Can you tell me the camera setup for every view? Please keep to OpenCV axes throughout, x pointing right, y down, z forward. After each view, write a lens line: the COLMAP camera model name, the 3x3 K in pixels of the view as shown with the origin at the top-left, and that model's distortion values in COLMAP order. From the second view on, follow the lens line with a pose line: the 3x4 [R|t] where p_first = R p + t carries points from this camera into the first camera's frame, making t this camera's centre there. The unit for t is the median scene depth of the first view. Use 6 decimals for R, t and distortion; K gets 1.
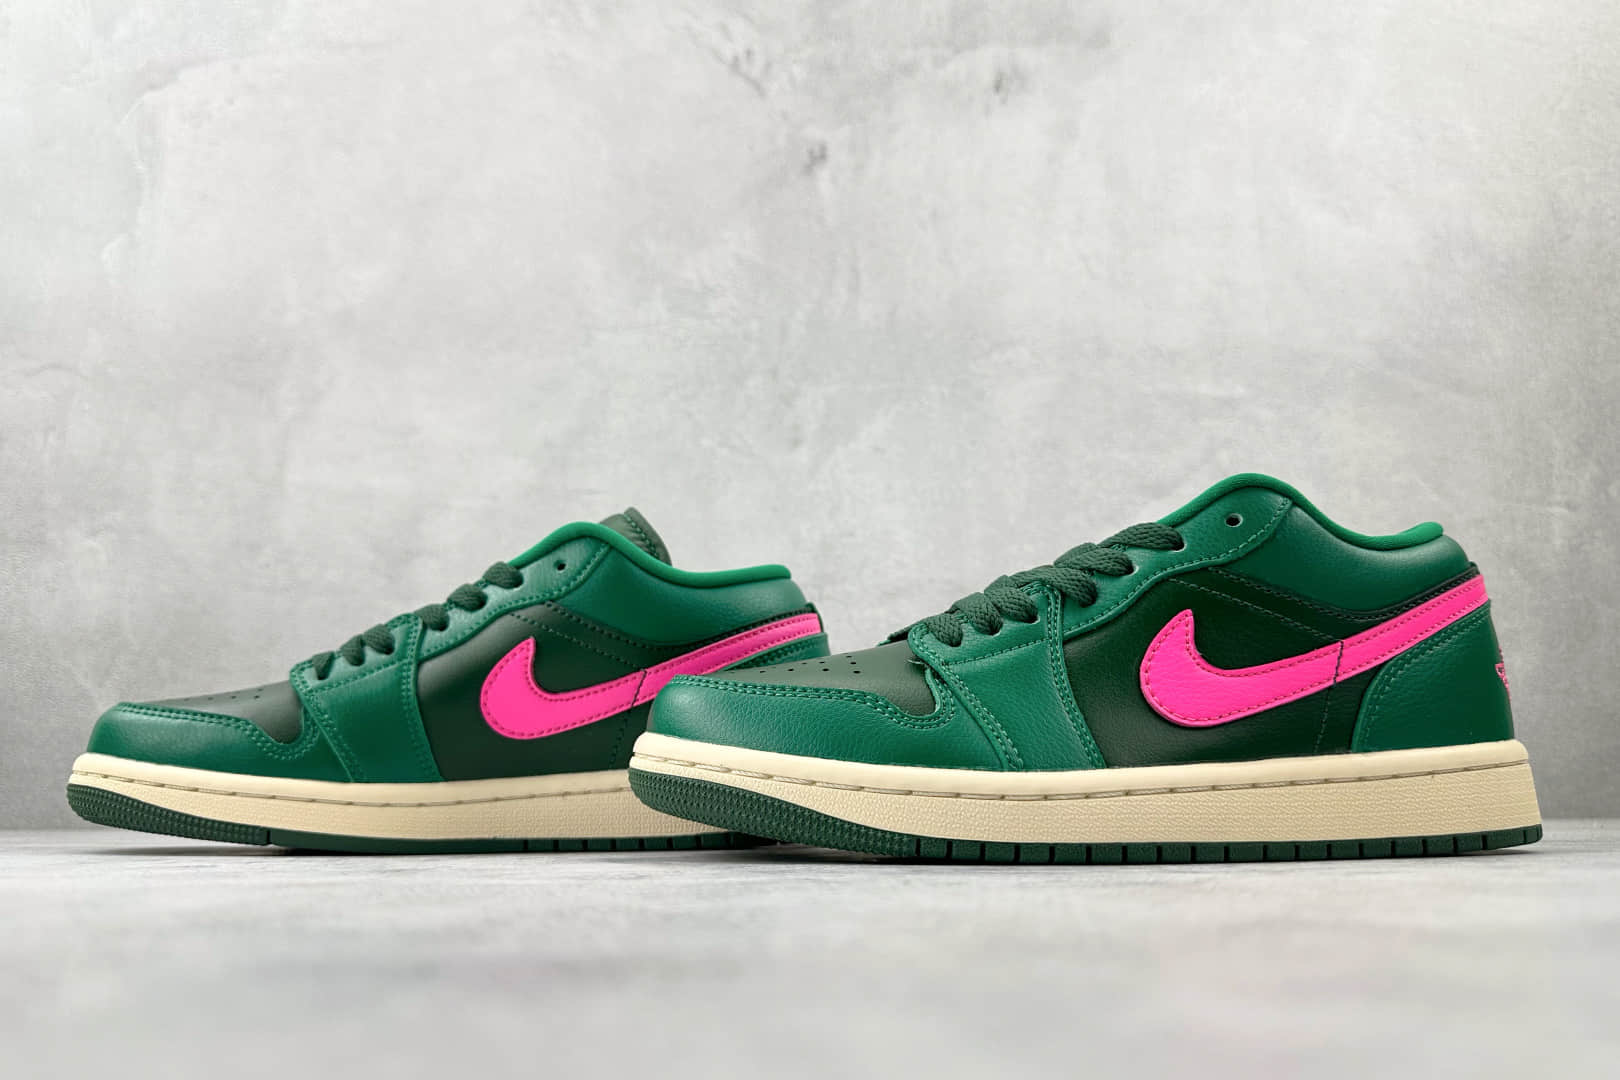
lens RADIAL K [[1172.7, 0, 651.2], [0, 1172.7, 583.3], [0, 0, 1]] dist [0.006072, -0.000384]
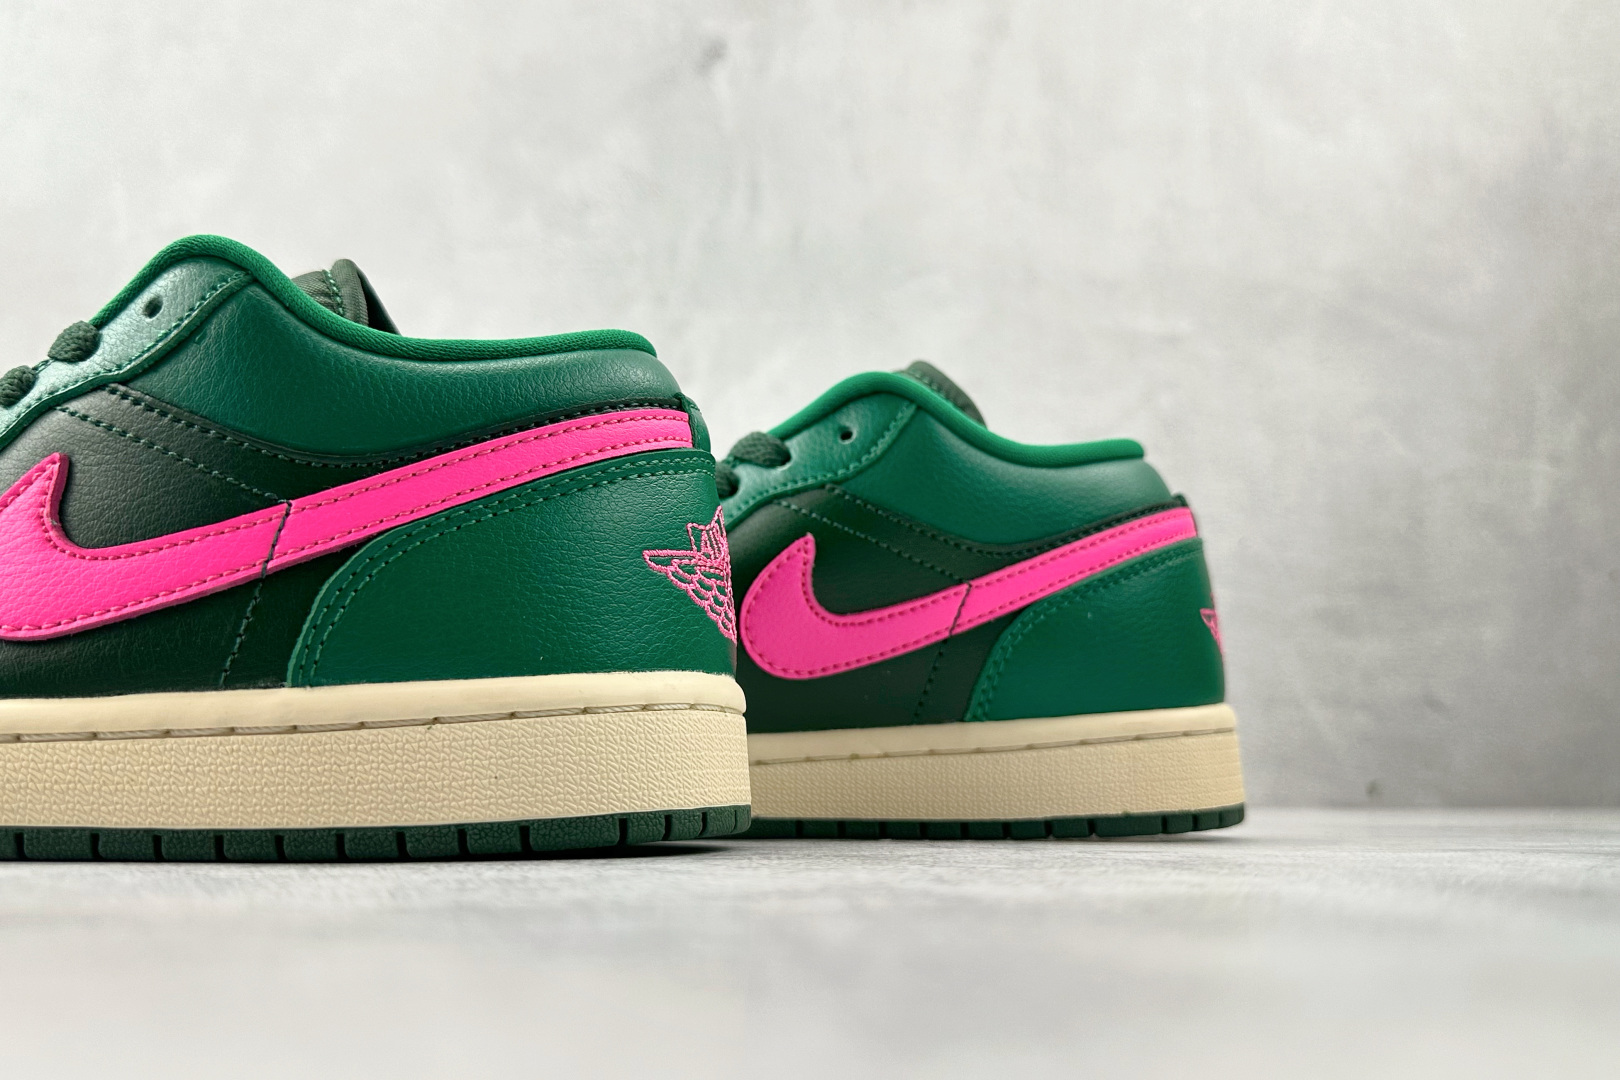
lens RADIAL K [[1155.4, 0, 866.1], [0, 1155.4, 613.5], [0, 0, 1]] dist [0.002986, -0.010762]
pose [[0.999932, 0.010549, -0.004936, 0.265645], [-0.010365, 0.999296, 0.036048, 0.024189], [0.005313, -0.035994, 0.999338, 0.118906]]
